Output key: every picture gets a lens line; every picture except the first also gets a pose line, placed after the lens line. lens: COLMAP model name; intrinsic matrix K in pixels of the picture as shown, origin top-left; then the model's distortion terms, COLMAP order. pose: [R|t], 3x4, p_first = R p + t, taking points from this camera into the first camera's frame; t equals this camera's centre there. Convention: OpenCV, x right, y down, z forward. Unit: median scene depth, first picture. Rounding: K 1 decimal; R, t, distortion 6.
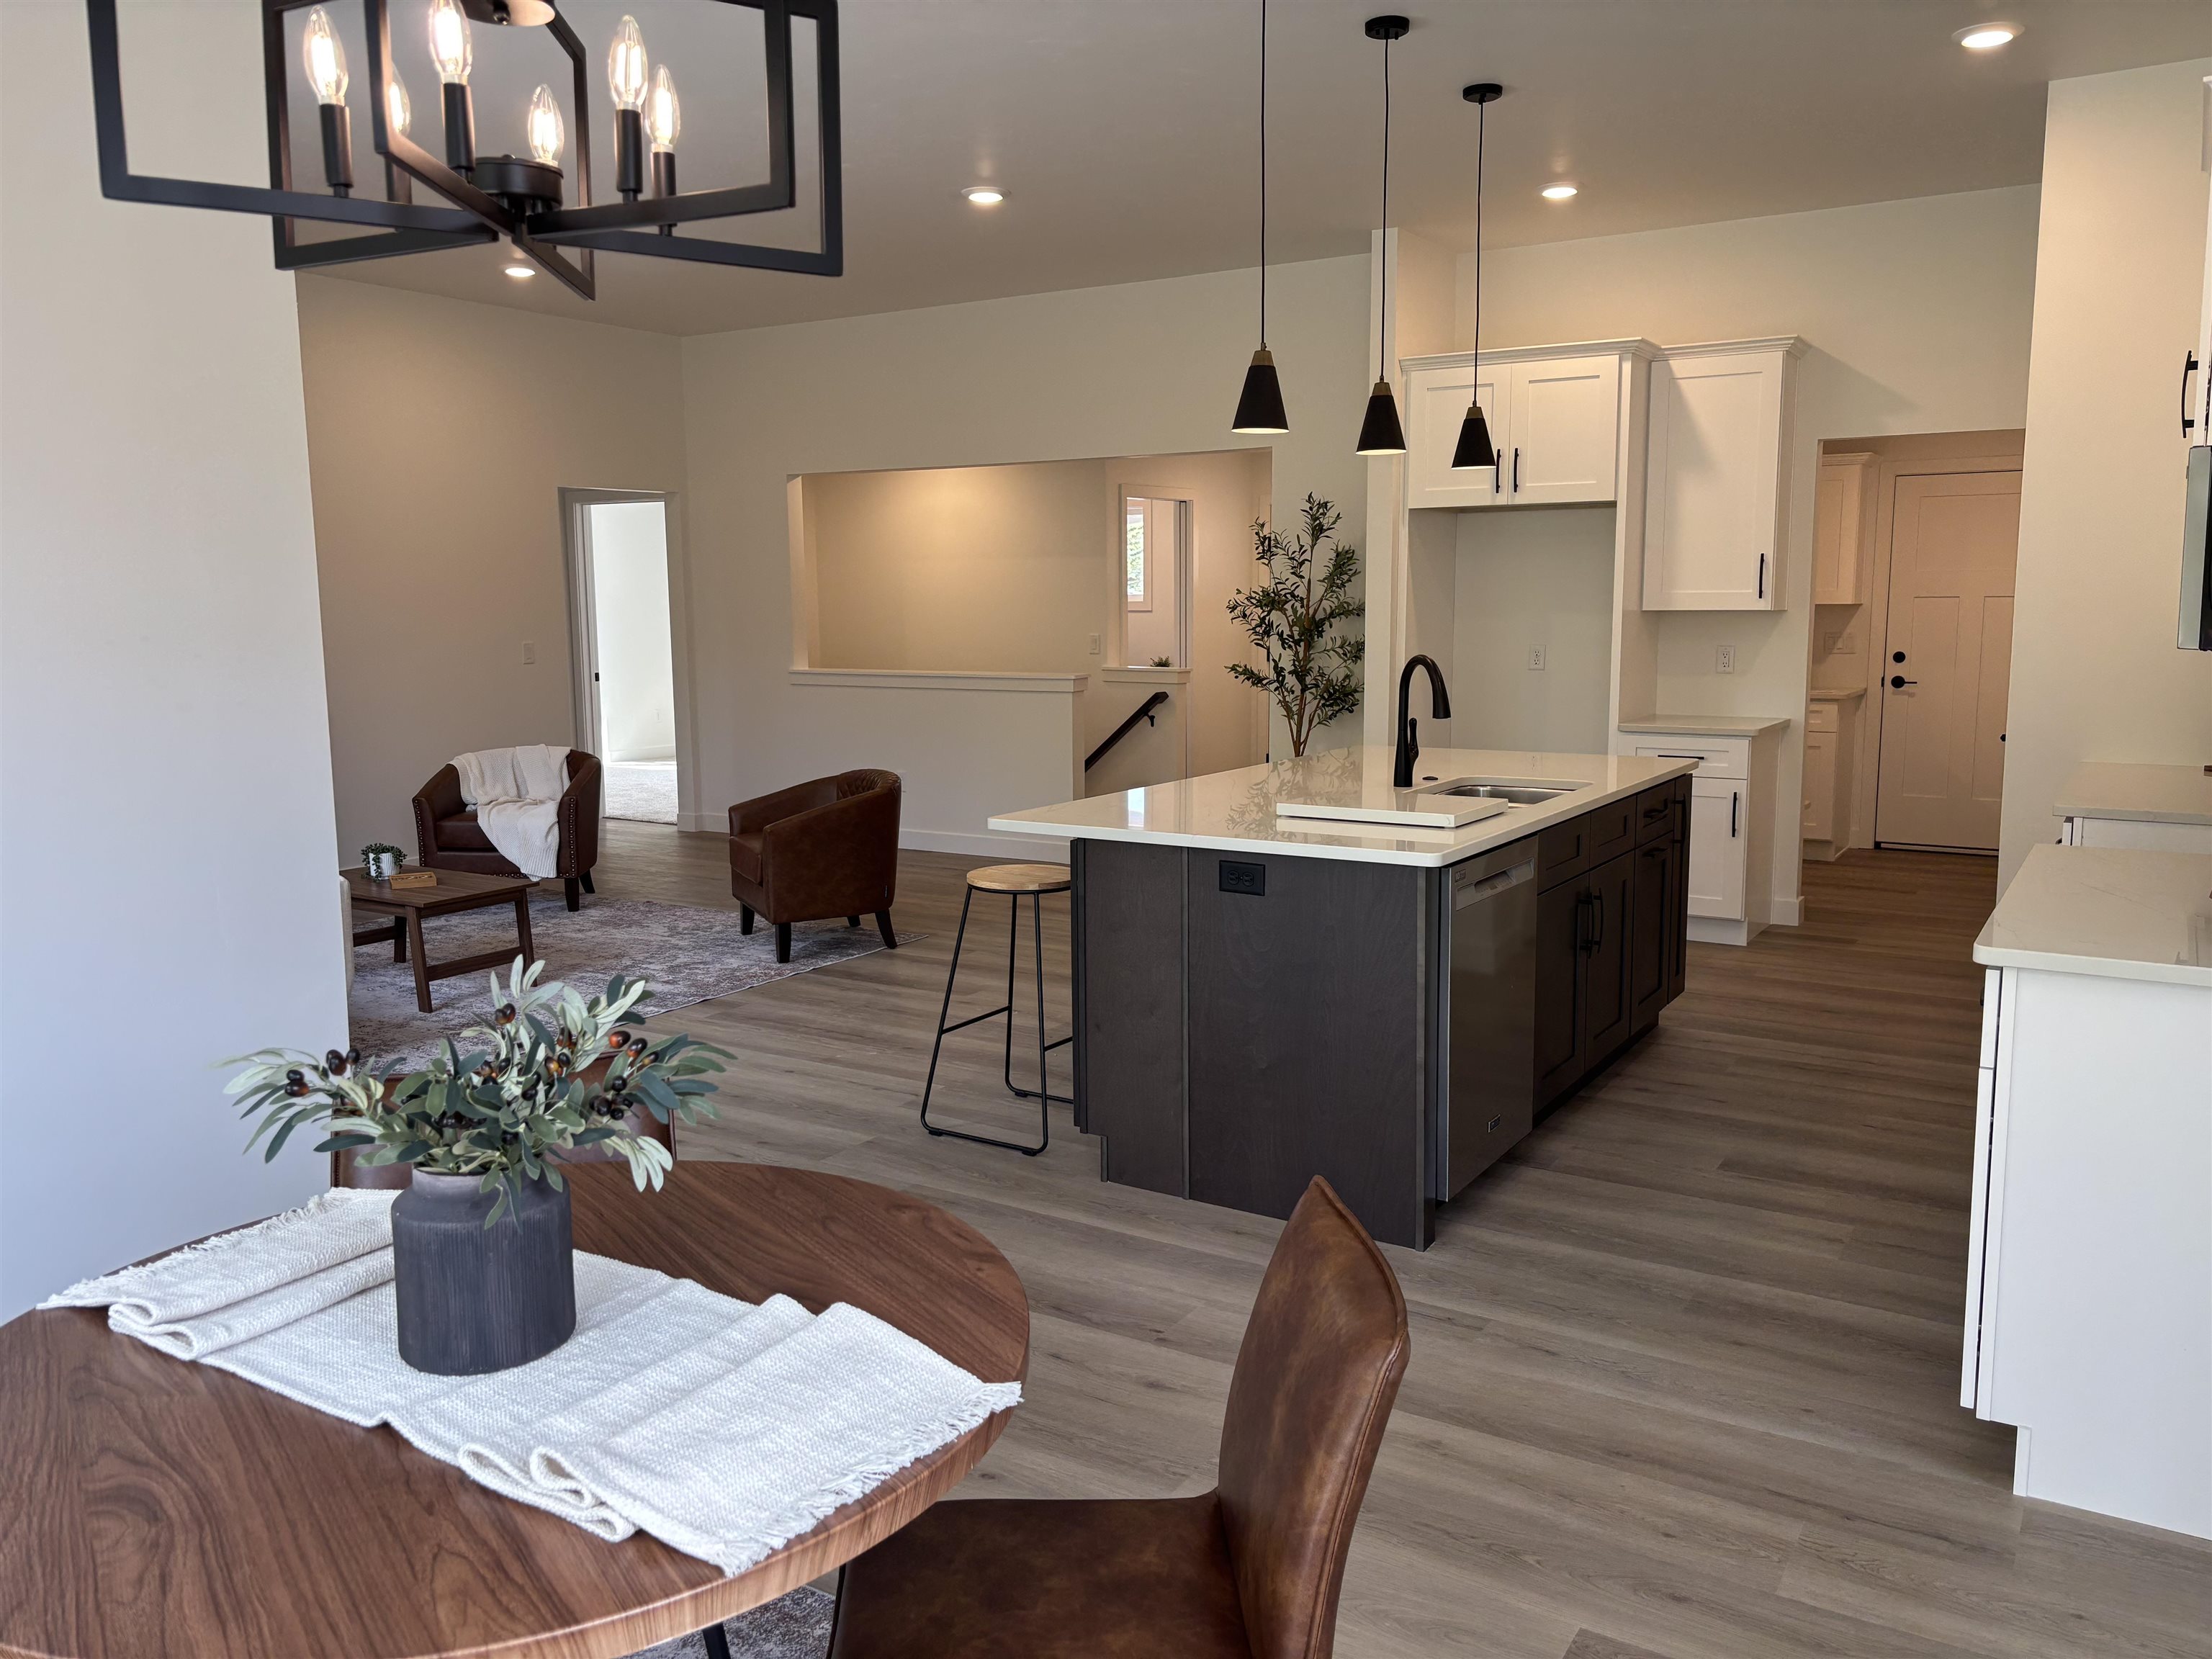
lens RADIAL K [[1697.4, 0, 1137.0], [0, 1697.4, 826.0], [0, 0, 1]] dist [0.078744, -0.274750]
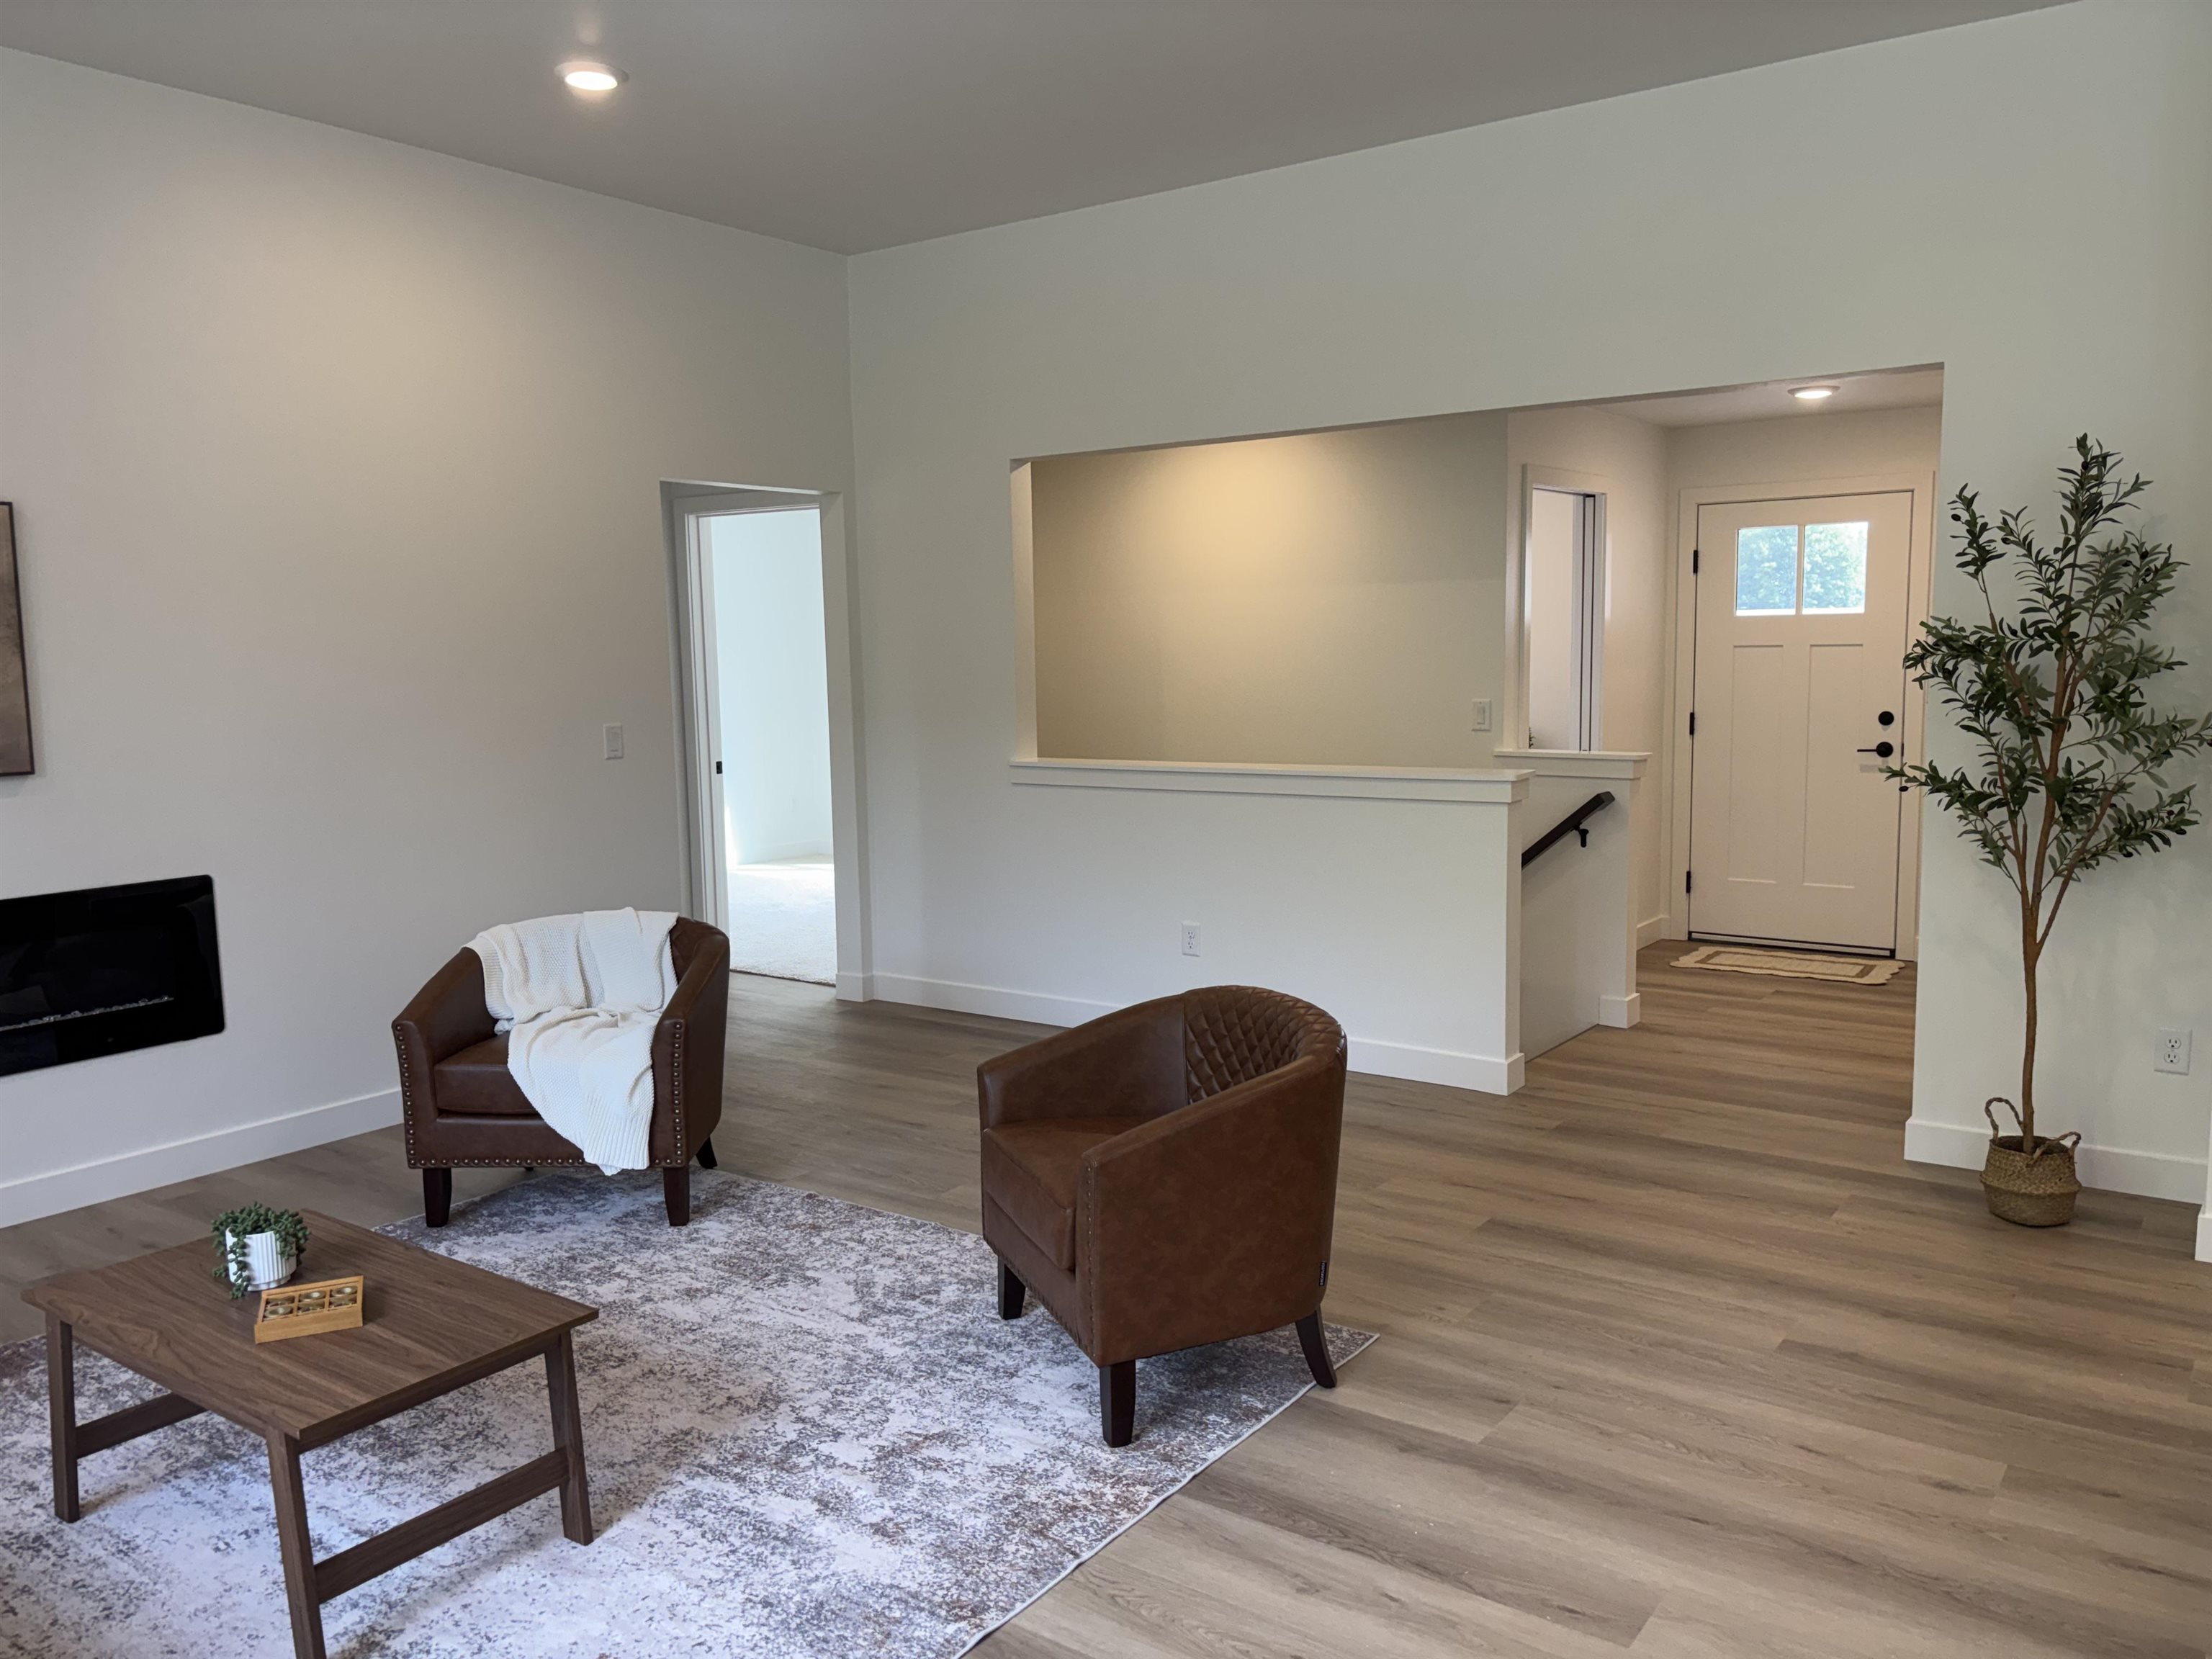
lens RADIAL K [[1670.6, 0, 1106.0], [0, 1670.6, 829.5], [0, 0, 1]] dist [0.078467, -0.087815]
pose [[0.997154, -0.002732, -0.075345, -0.147687], [0.001055, 0.999751, -0.022283, -0.063238], [0.075387, 0.022140, 0.996909, 0.453934]]
